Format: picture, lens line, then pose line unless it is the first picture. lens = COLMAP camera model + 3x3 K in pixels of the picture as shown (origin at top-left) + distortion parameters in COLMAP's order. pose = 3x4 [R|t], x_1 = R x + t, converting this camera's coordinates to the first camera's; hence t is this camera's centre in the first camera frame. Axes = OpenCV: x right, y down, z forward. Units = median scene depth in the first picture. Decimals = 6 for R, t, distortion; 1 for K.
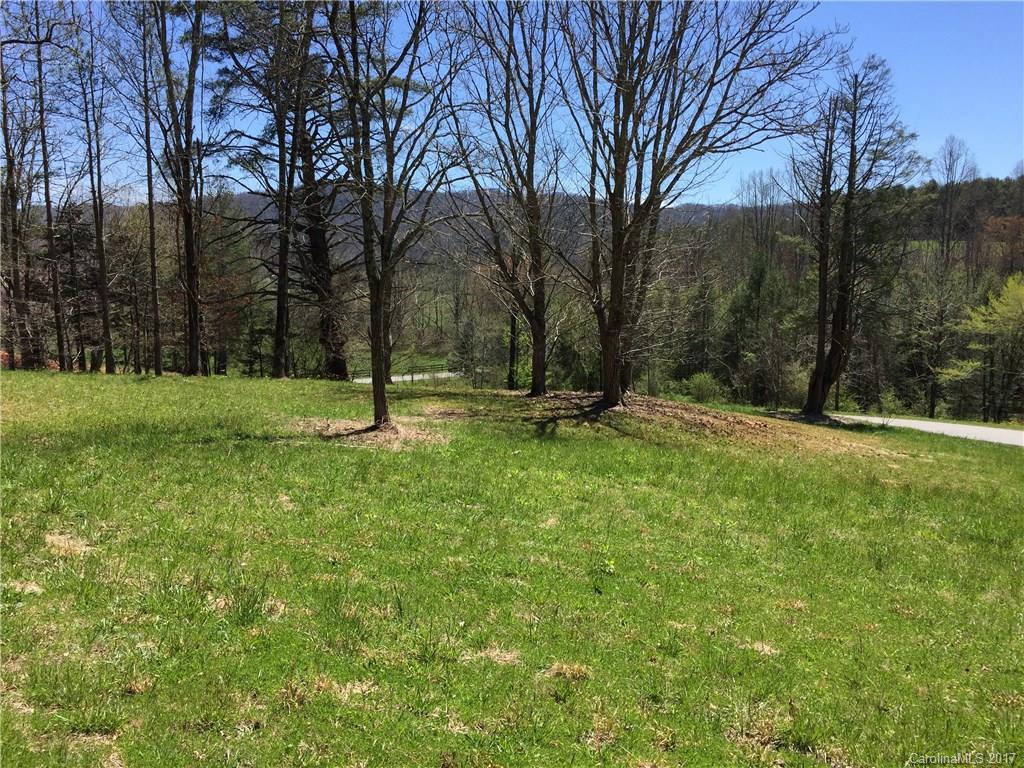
lens RADIAL K [[883.9, 0, 488.3], [0, 883.9, 375.6], [0, 0, 1]] dist [0.071753, -0.102176]
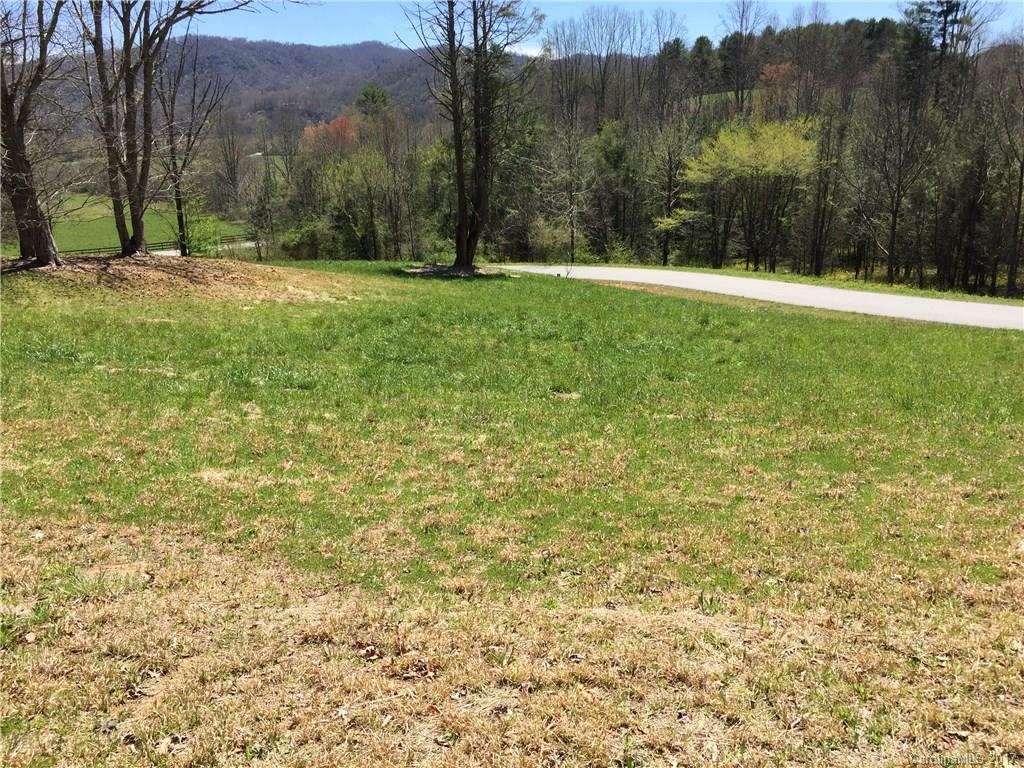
lens RADIAL K [[883.9, 0, 505.0], [0, 883.9, 381.0], [0, 0, 1]] dist [0.071753, -0.102176]
pose [[0.992418, -0.059732, 0.107421, 0.192166], [0.042159, 0.986379, 0.158995, 0.007623], [-0.115455, -0.153261, 0.981418, -0.049344]]
